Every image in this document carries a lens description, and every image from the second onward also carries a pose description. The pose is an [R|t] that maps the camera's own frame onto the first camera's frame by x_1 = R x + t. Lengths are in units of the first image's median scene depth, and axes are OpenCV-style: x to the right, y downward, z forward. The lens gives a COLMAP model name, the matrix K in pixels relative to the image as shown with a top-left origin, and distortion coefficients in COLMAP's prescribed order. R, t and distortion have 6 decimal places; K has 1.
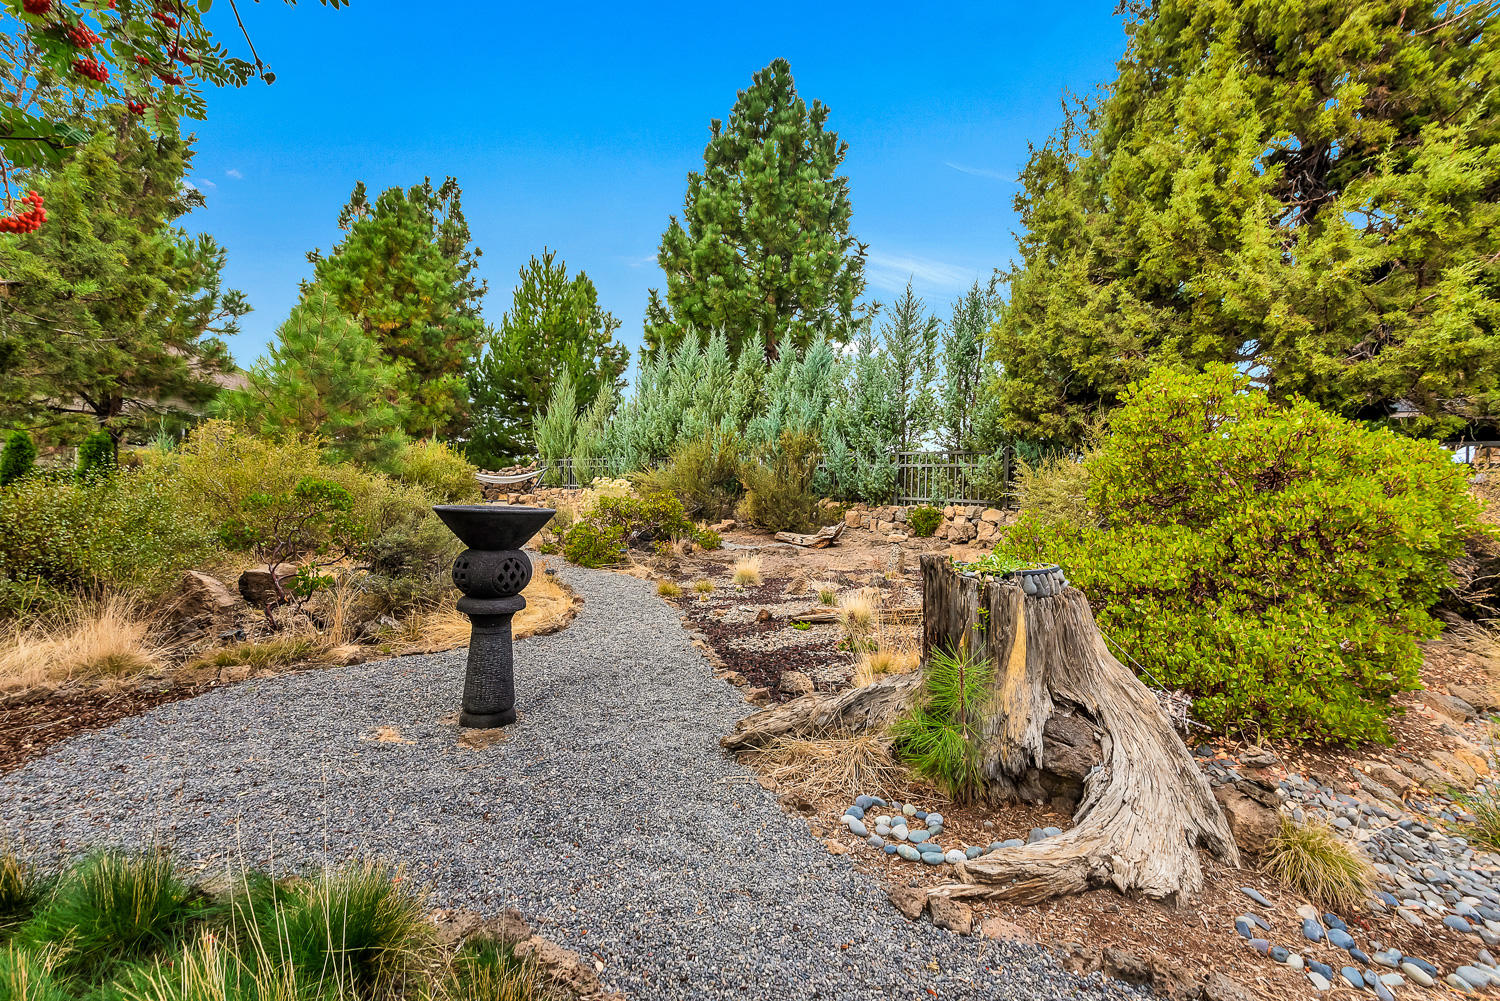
lens RADIAL K [[678.8, 0, 745.9], [0, 678.8, 488.8], [0, 0, 1]] dist [0.031018, -0.019212]
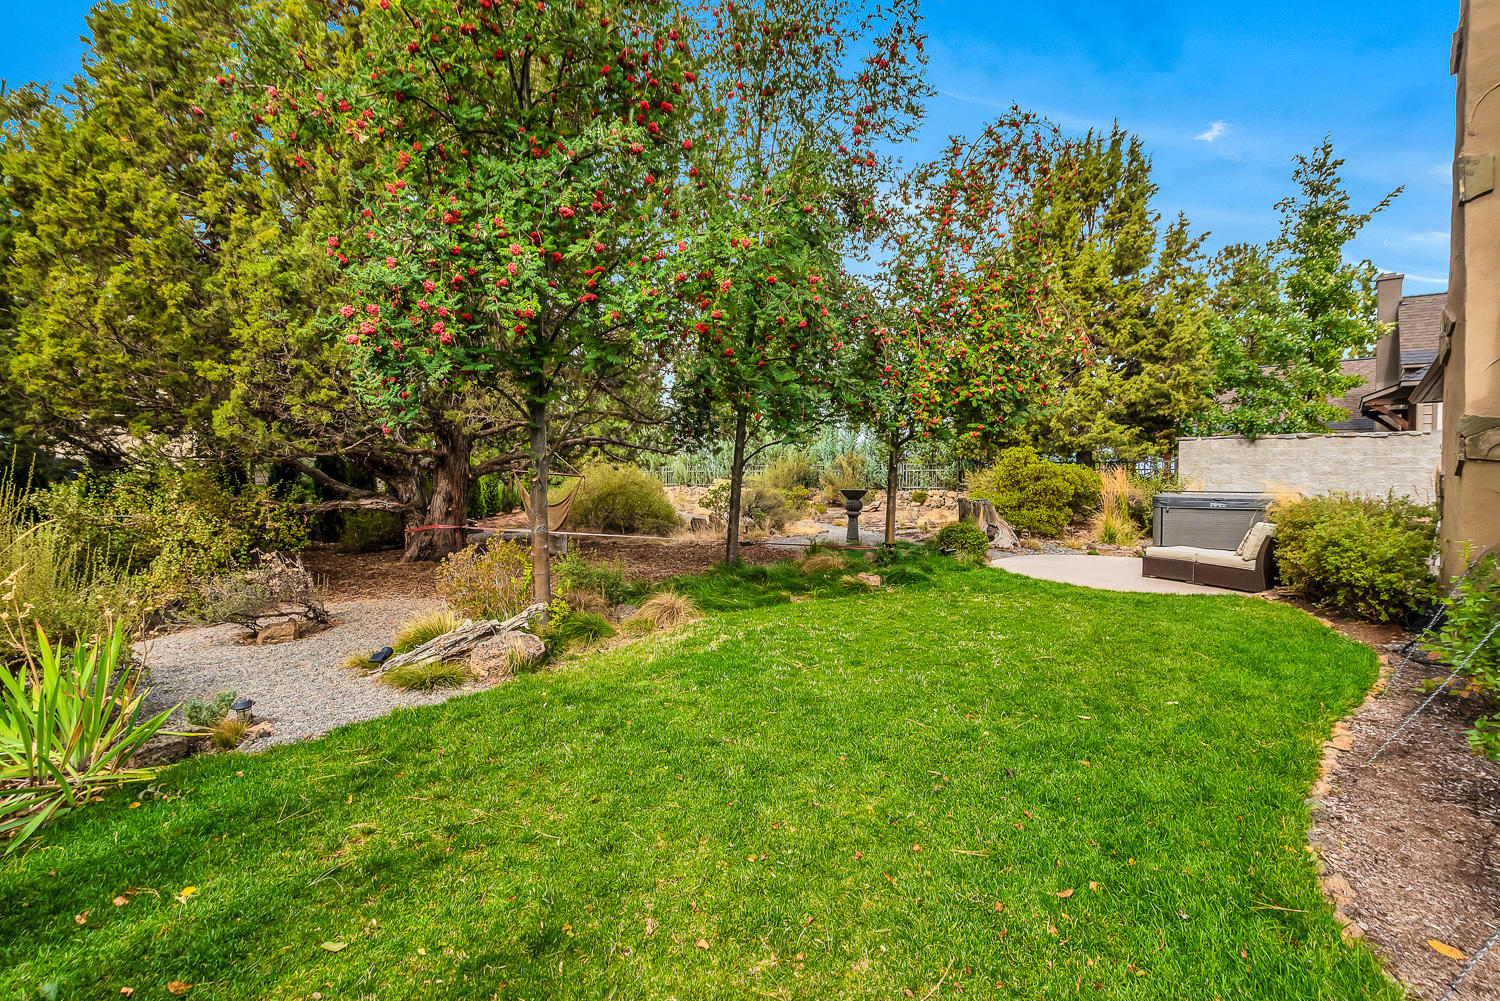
lens RADIAL K [[678.8, 0, 745.9], [0, 678.8, 488.8], [0, 0, 1]] dist [0.031018, -0.019212]
pose [[0.993192, -0.019991, 0.114762, -1.322416], [0.019187, 0.999783, 0.008100, -0.019694], [-0.114899, -0.005843, 0.993360, -2.636314]]
